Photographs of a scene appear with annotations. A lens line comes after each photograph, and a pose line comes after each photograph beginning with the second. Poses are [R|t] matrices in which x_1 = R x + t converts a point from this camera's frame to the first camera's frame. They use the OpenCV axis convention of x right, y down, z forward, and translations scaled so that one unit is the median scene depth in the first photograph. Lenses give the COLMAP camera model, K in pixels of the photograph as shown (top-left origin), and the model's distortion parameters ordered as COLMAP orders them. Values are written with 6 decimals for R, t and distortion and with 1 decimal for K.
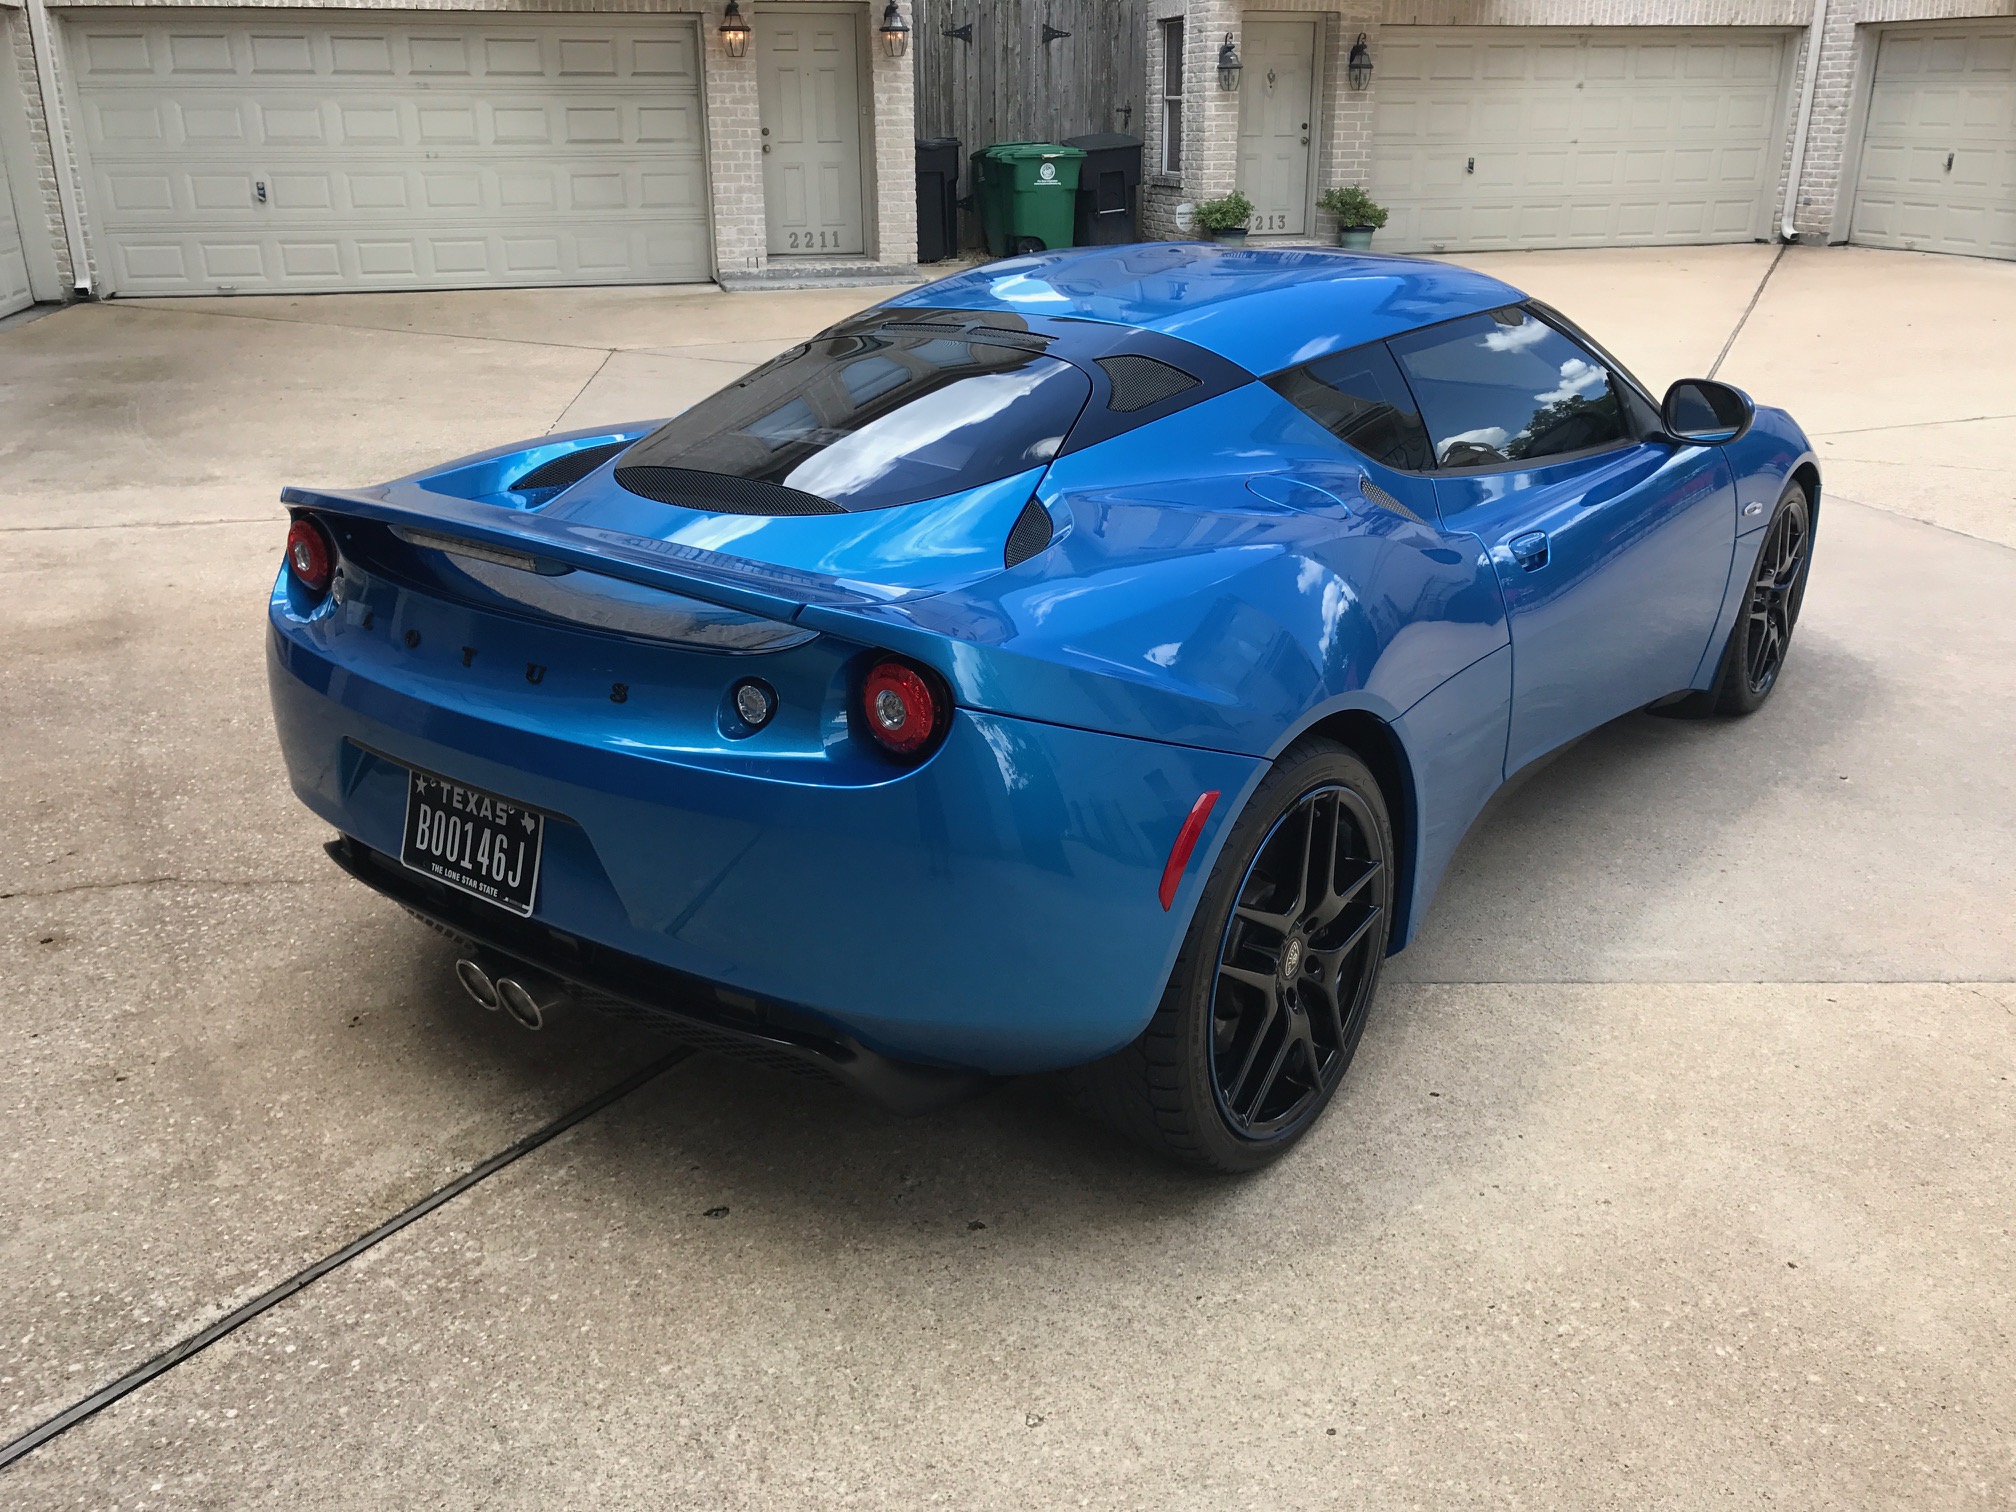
lens RADIAL K [[1692.1, 0, 1004.5], [0, 1692.1, 751.8], [0, 0, 1]] dist [0.000770, 0.015380]
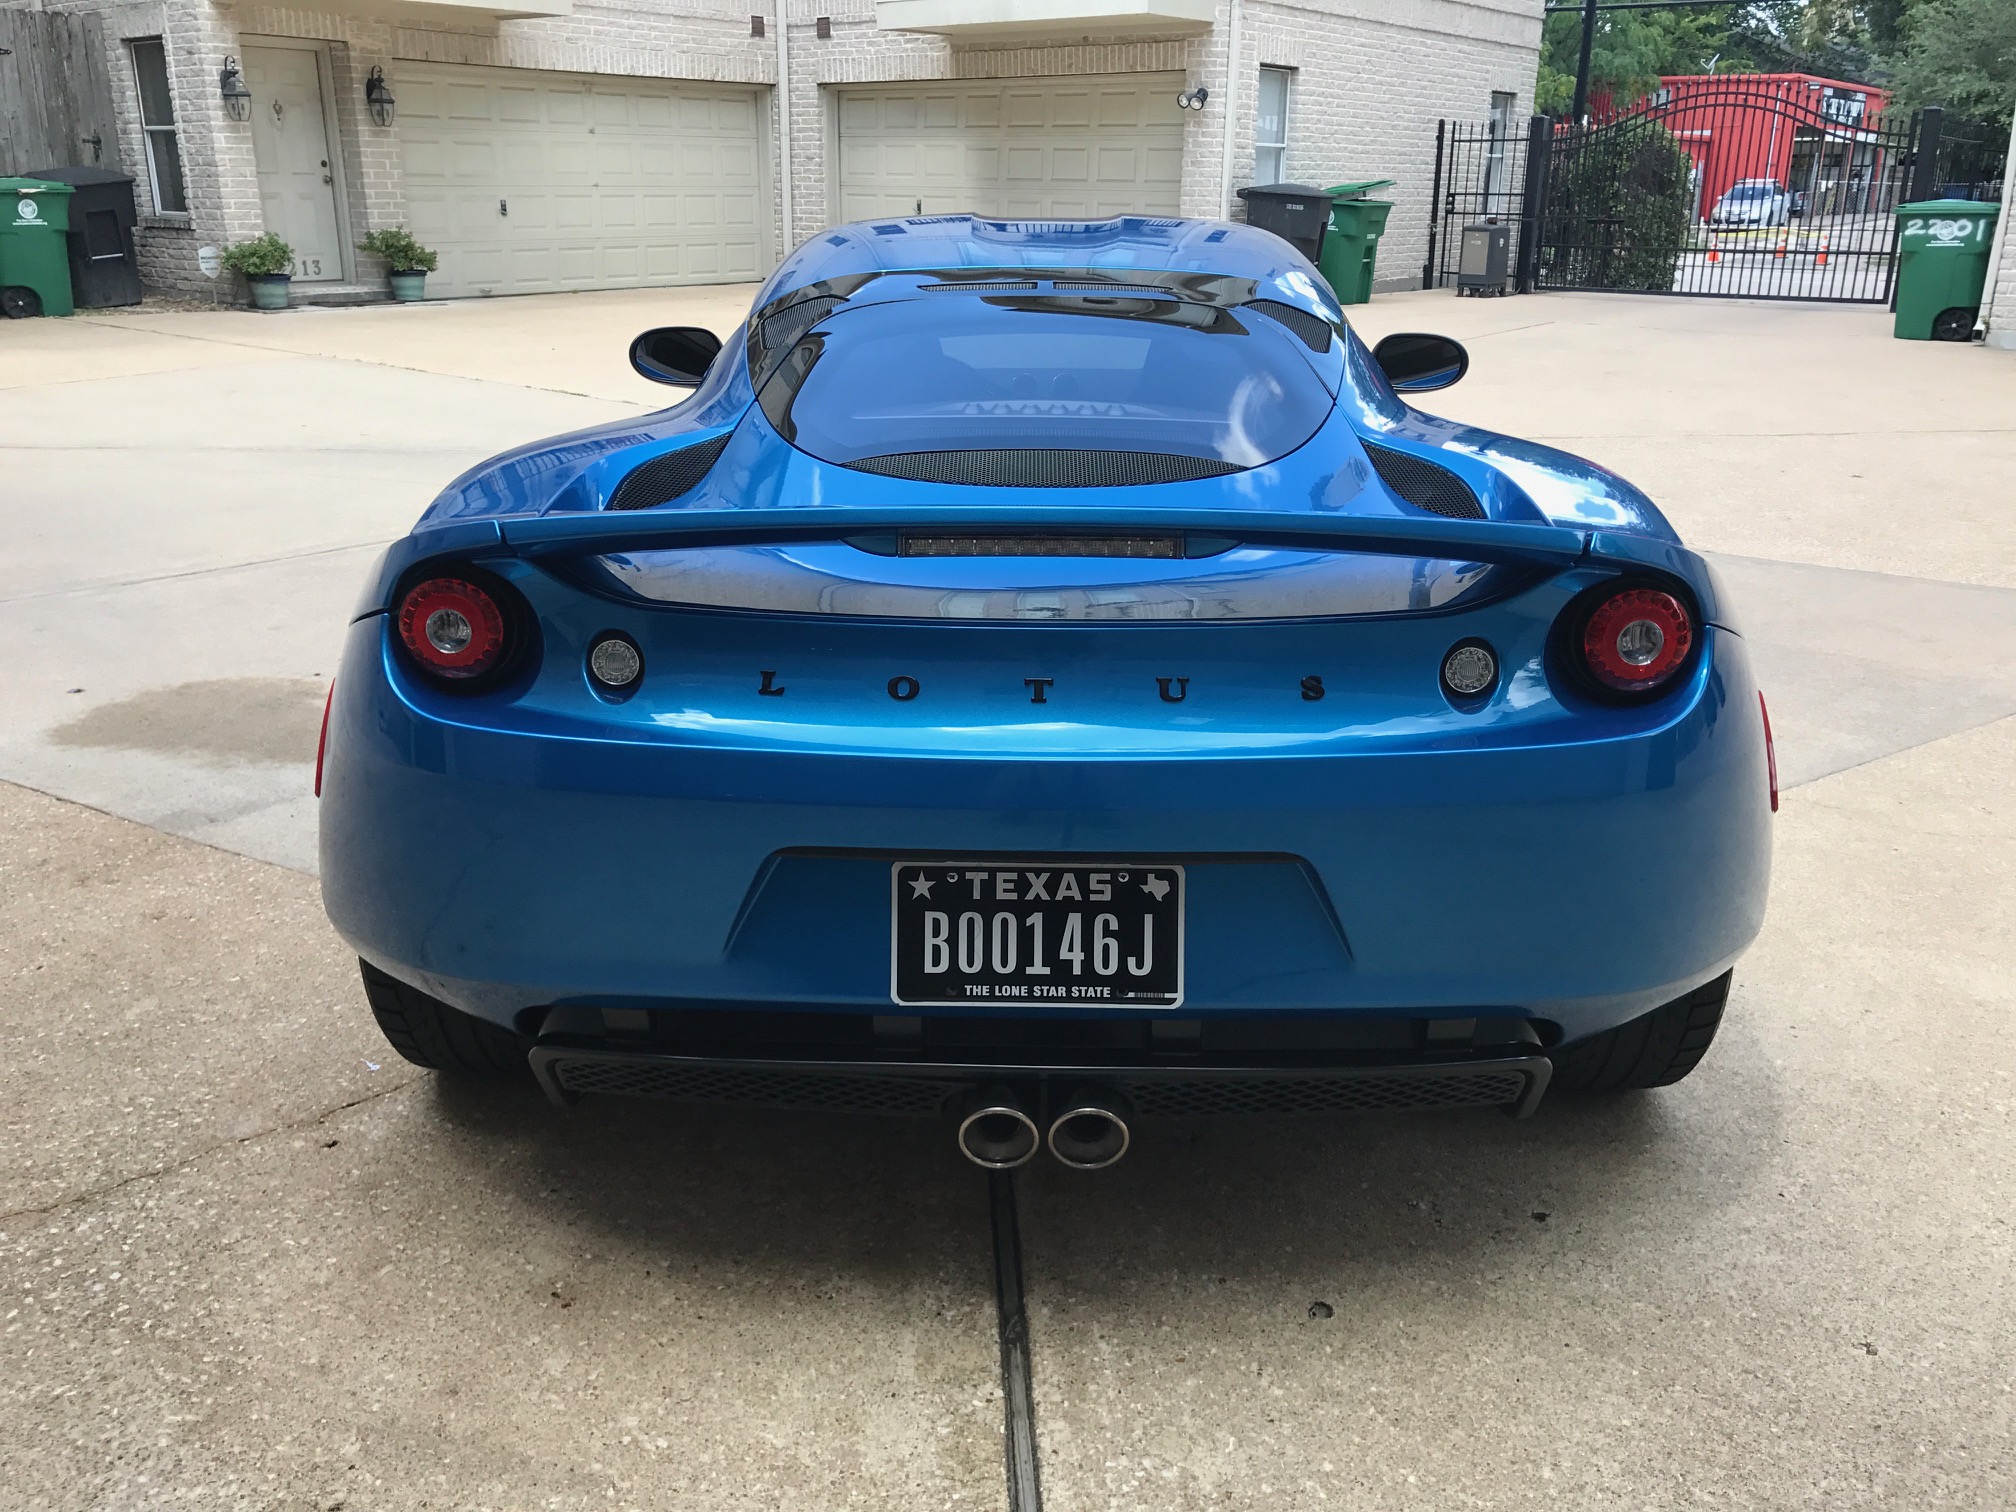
lens RADIAL K [[1693.1, 0, 1003.0], [0, 1693.1, 759.0], [0, 0, 1]] dist [0.006433, 0.011438]
pose [[0.798648, -0.181584, 0.573749, -0.119787], [0.199516, 0.979364, 0.032234, -0.008258], [-0.567763, 0.088729, 0.818396, 0.064005]]
